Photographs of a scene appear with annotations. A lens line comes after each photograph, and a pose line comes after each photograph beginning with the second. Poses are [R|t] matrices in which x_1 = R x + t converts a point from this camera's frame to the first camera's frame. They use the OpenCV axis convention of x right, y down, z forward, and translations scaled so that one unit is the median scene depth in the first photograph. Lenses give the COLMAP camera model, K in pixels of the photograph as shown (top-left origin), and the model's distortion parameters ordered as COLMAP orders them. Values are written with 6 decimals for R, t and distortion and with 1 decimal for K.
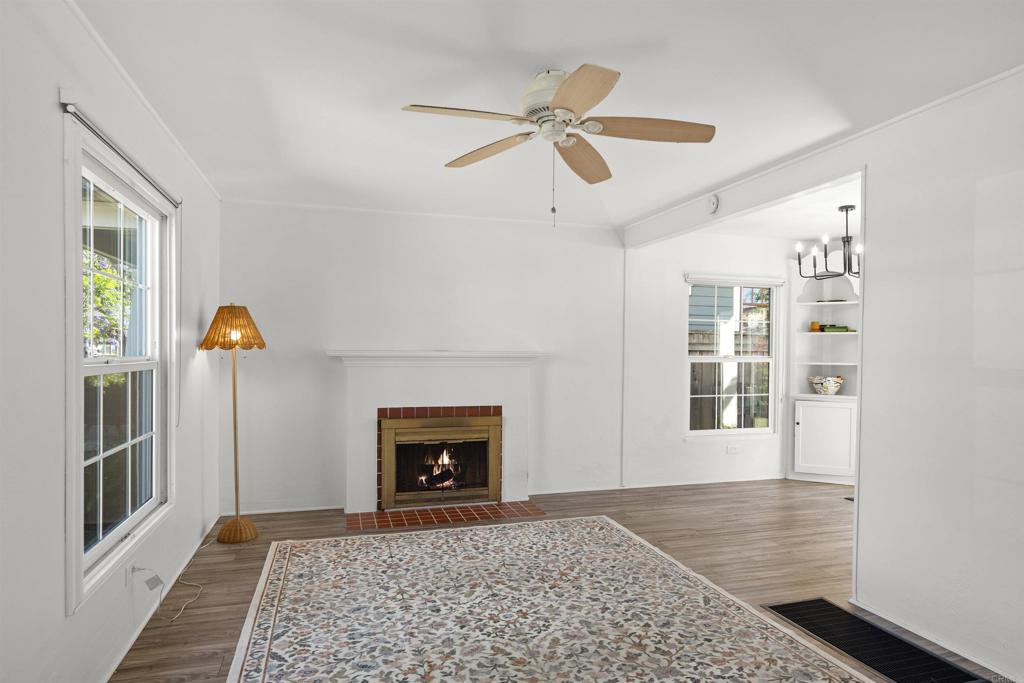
lens RADIAL K [[596.2, 0, 511.5], [0, 596.2, 352.6], [0, 0, 1]] dist [-0.004783, 0.001281]
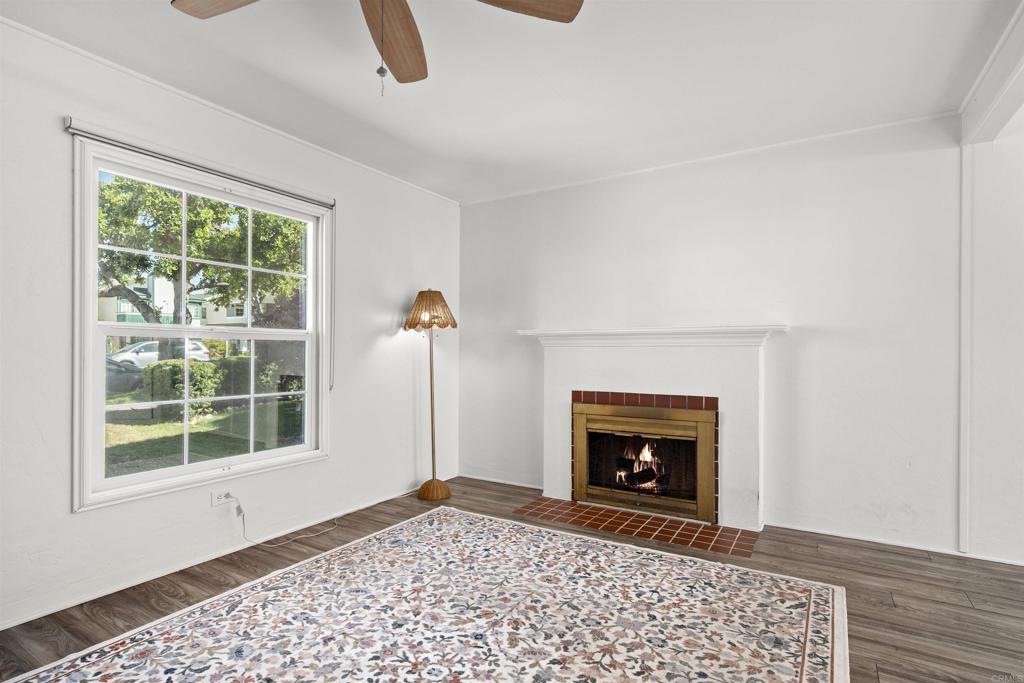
lens RADIAL K [[509.4, 0, 509.5], [0, 509.4, 345.7], [0, 0, 1]] dist [0.000824, 0.000205]
pose [[0.669285, -0.013639, -0.742880, 0.389757], [0.000622, 0.999841, -0.017795, 0.047257], [0.743005, 0.011448, 0.669188, 0.496425]]
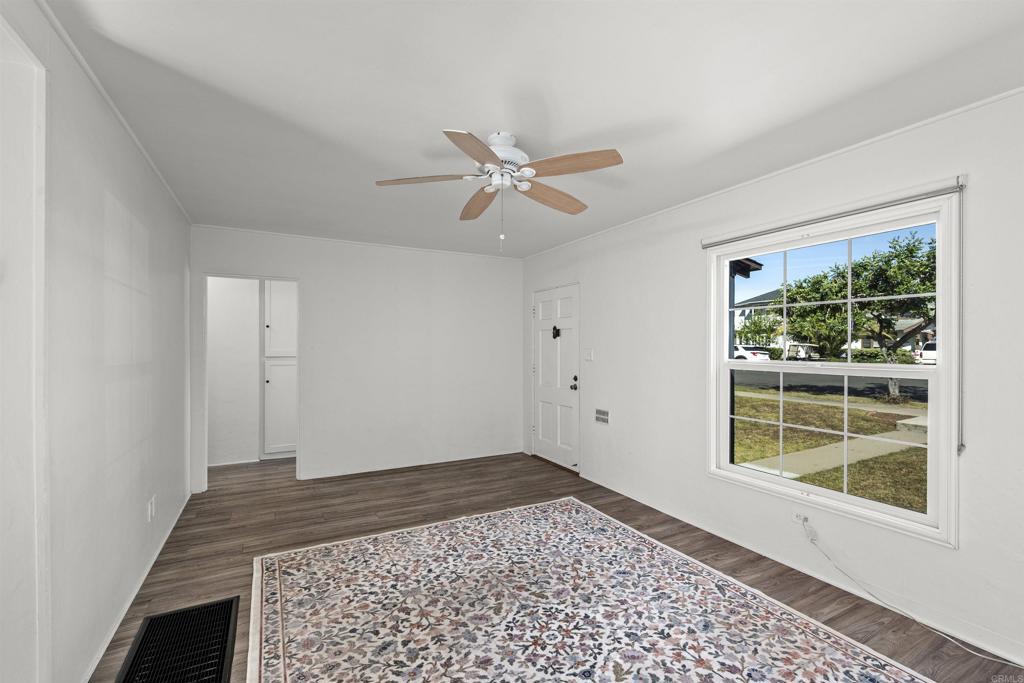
lens RADIAL K [[448.2, 0, 512.6], [0, 448.2, 338.3], [0, 0, 1]] dist [-0.016728, 0.000148]
pose [[-0.978994, -0.015274, -0.203317, 0.156666], [-0.012387, 0.999804, -0.015464, -0.014599], [0.203513, -0.012621, -0.978991, 1.279753]]
